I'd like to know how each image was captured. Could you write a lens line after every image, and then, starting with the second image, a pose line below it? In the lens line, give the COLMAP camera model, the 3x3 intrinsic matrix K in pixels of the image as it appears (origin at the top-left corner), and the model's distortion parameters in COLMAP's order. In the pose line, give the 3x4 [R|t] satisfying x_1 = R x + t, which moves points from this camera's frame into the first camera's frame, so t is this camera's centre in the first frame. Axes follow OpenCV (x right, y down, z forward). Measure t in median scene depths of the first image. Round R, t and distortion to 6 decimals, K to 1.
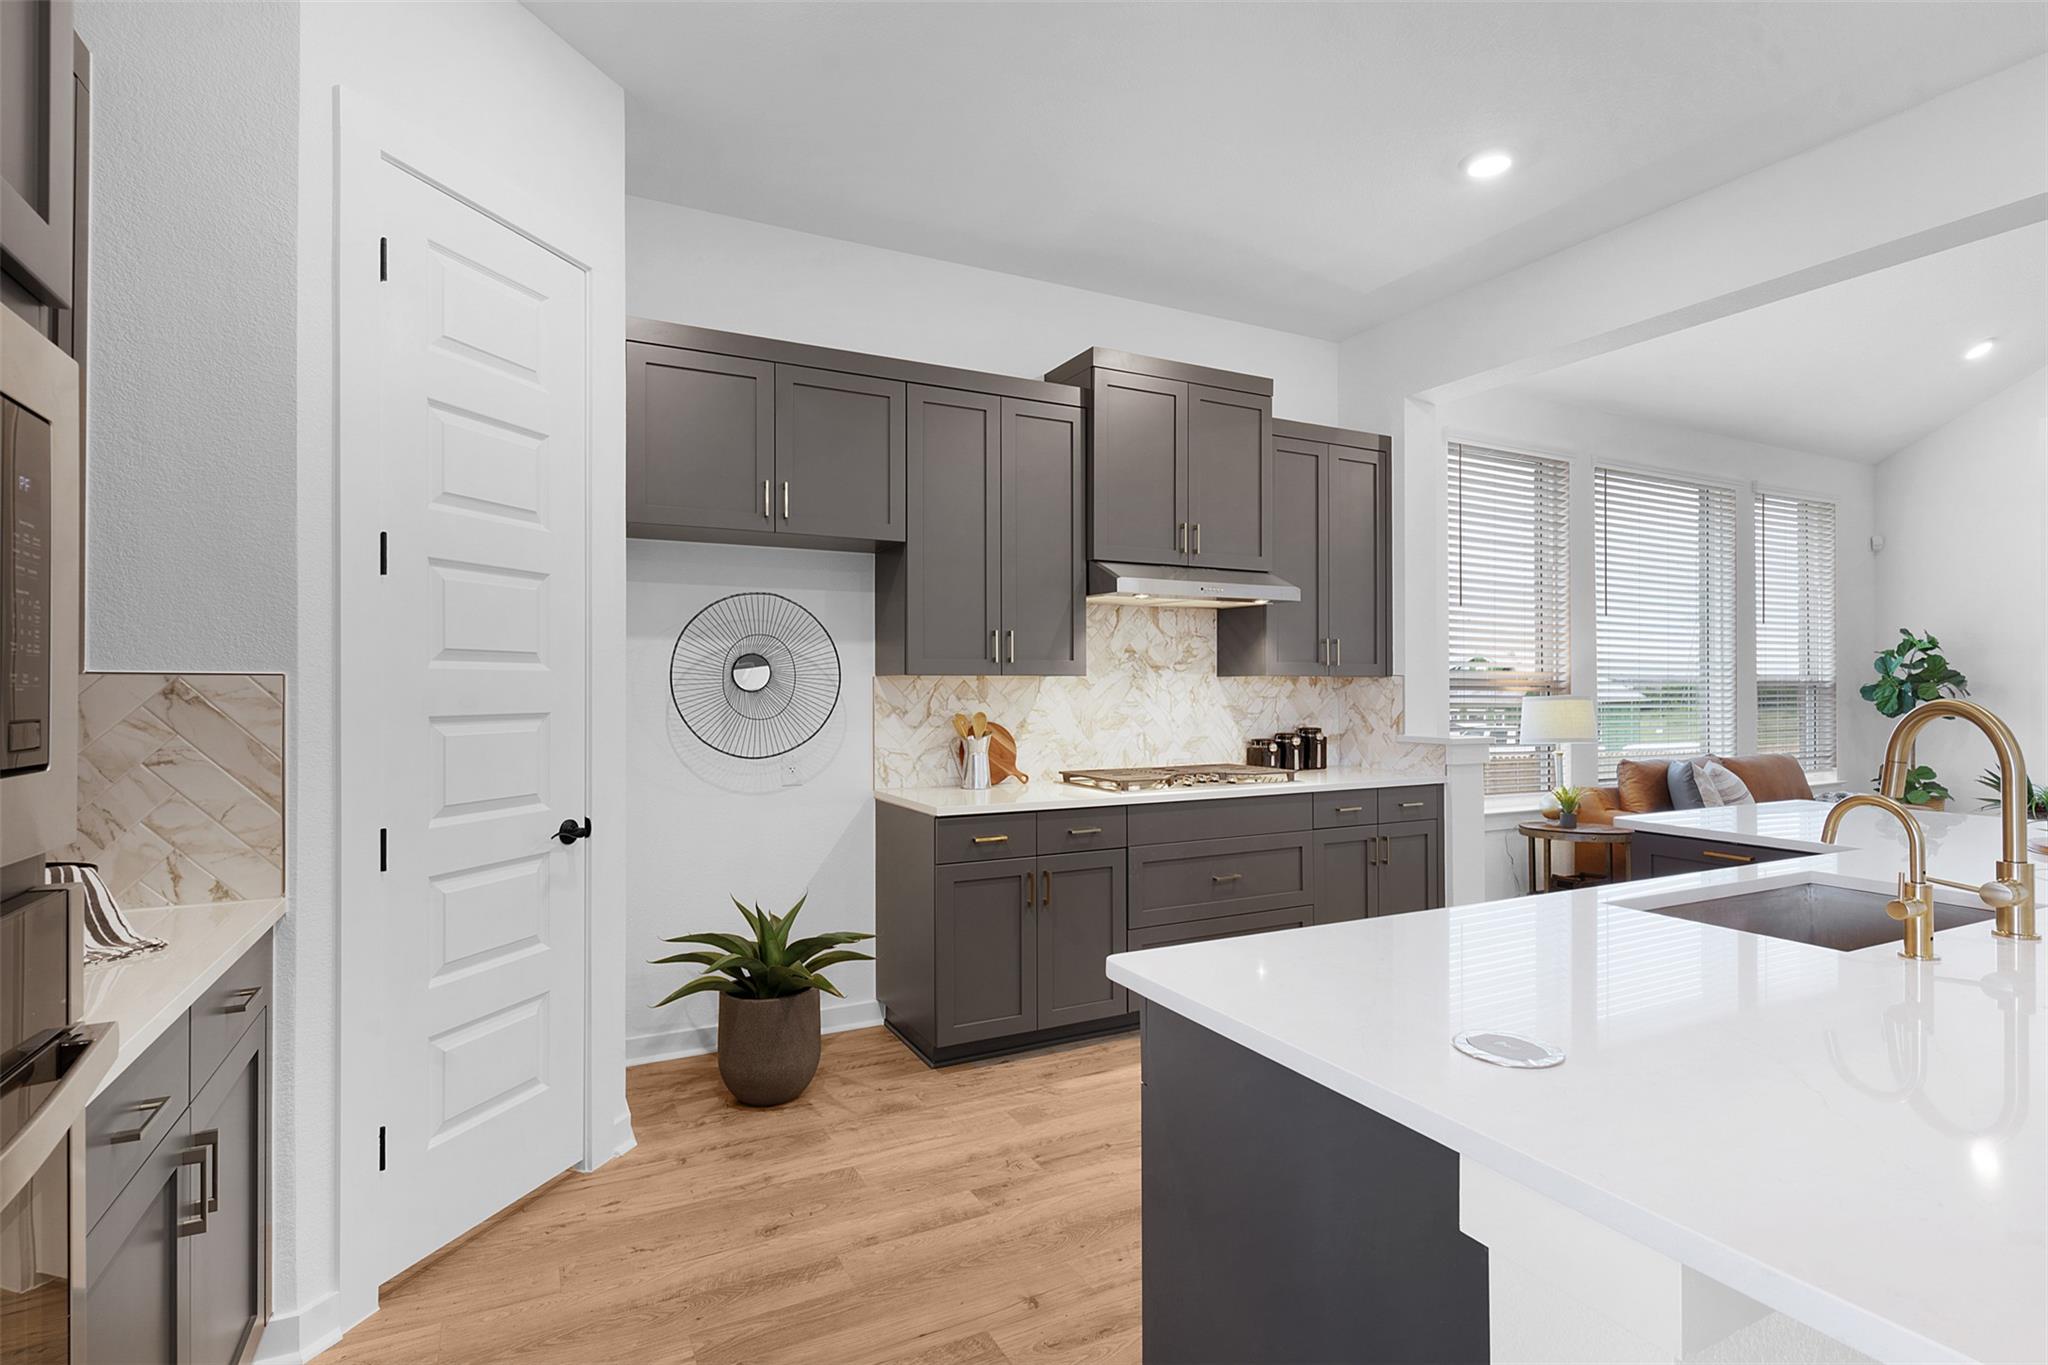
lens RADIAL K [[997.6, 0, 1023.3], [0, 997.6, 684.0], [0, 0, 1]] dist [-0.001808, 0.001922]
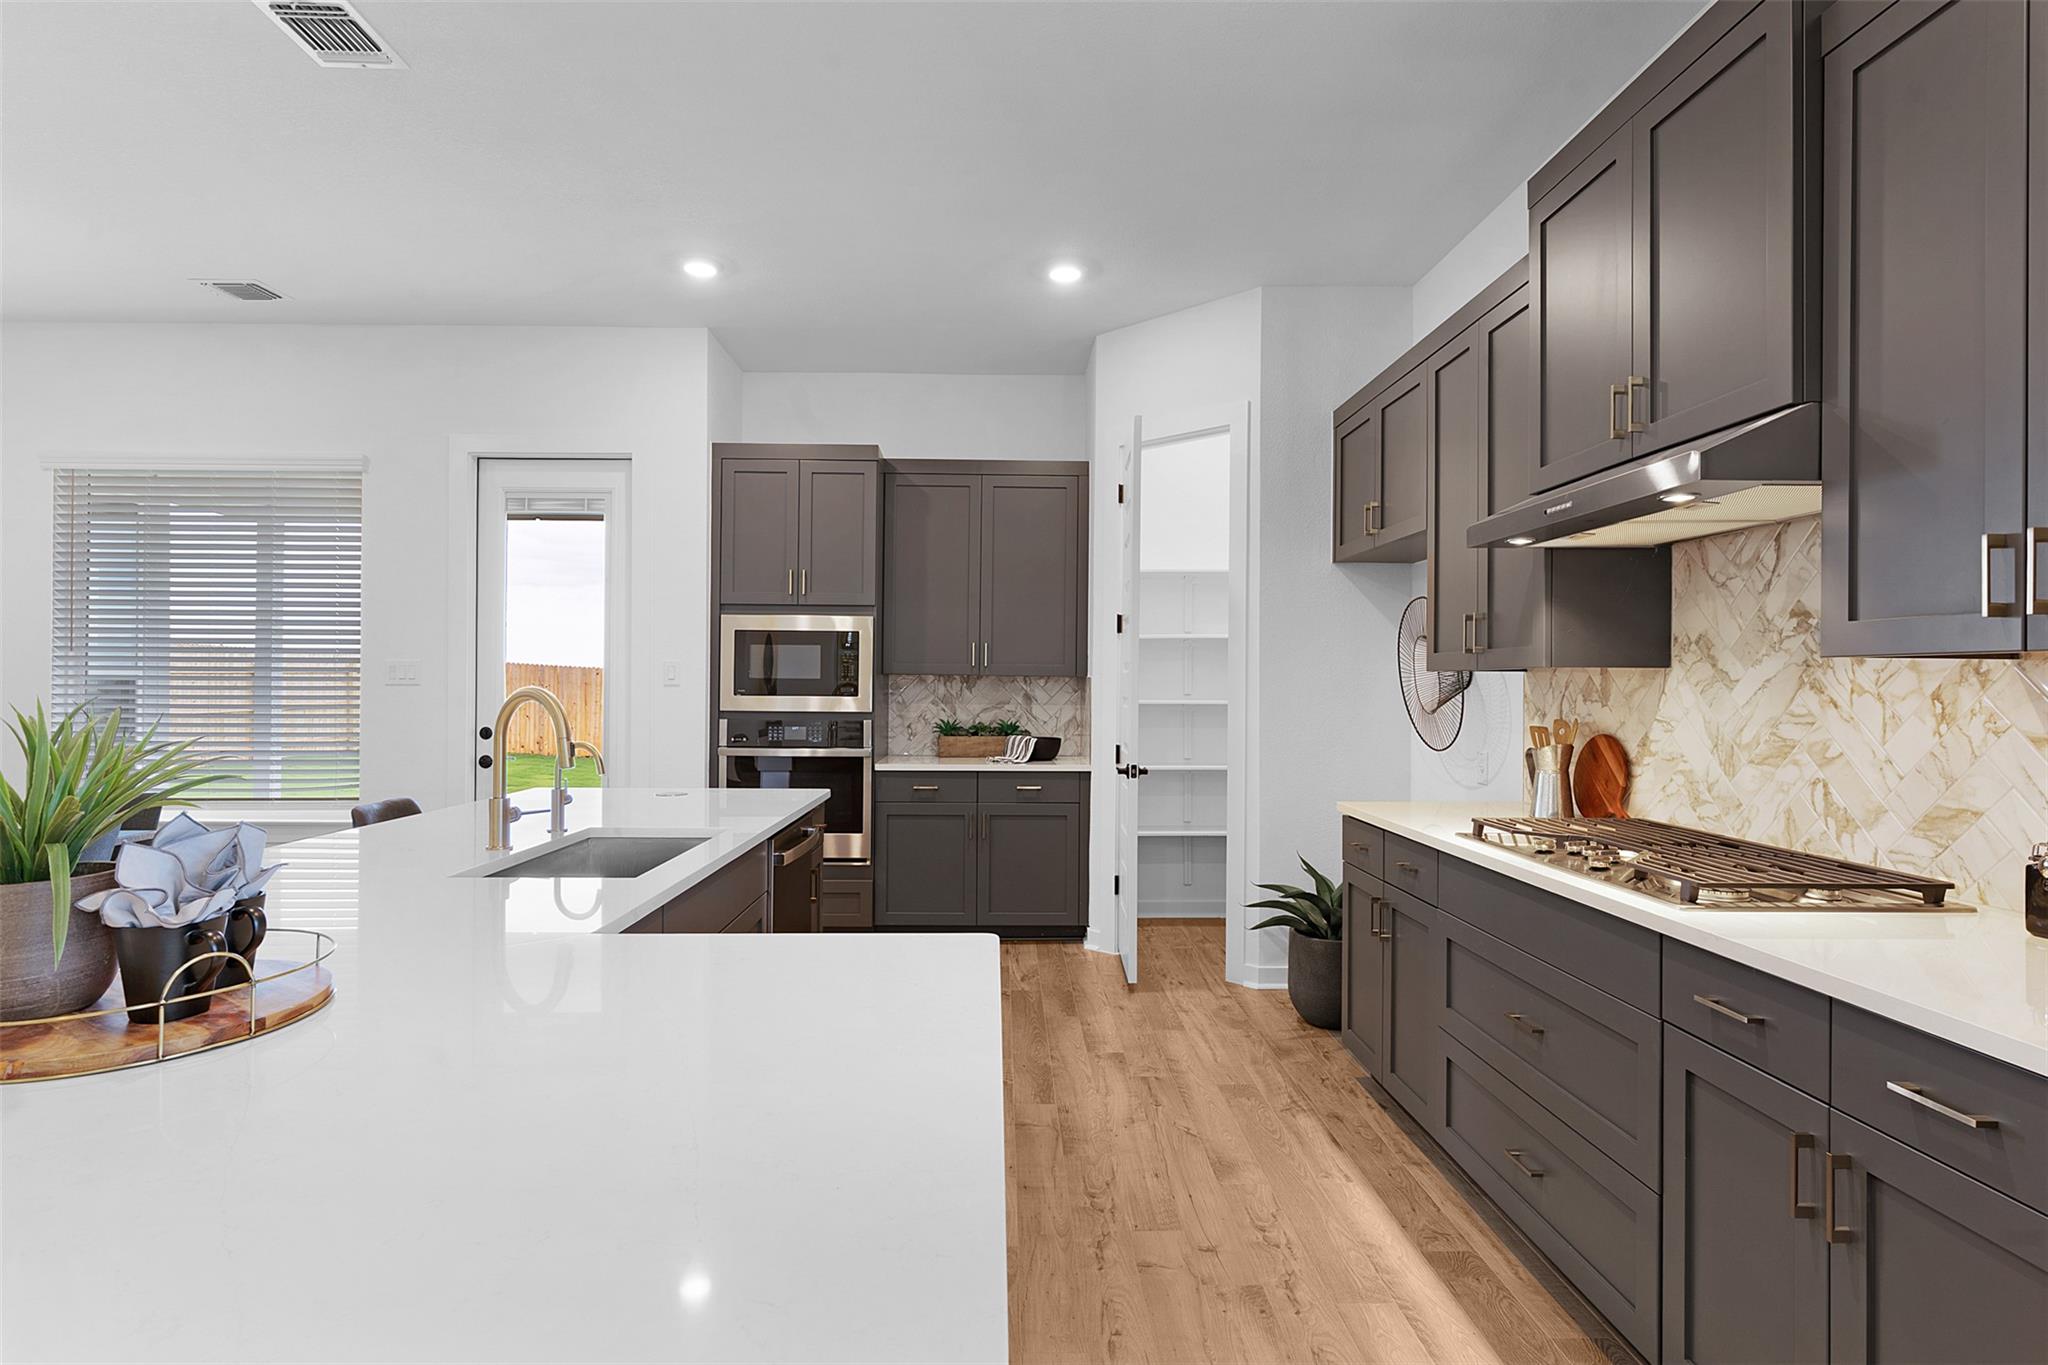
lens RADIAL K [[1041.9, 0, 1016.7], [0, 1041.9, 672.9], [0, 0, 1]] dist [0.014106, -0.000777]
pose [[-0.438380, -0.013310, -0.898691, 1.064361], [-0.012884, 0.999881, -0.008524, 0.008943], [0.898697, 0.007842, -0.438500, 1.233947]]
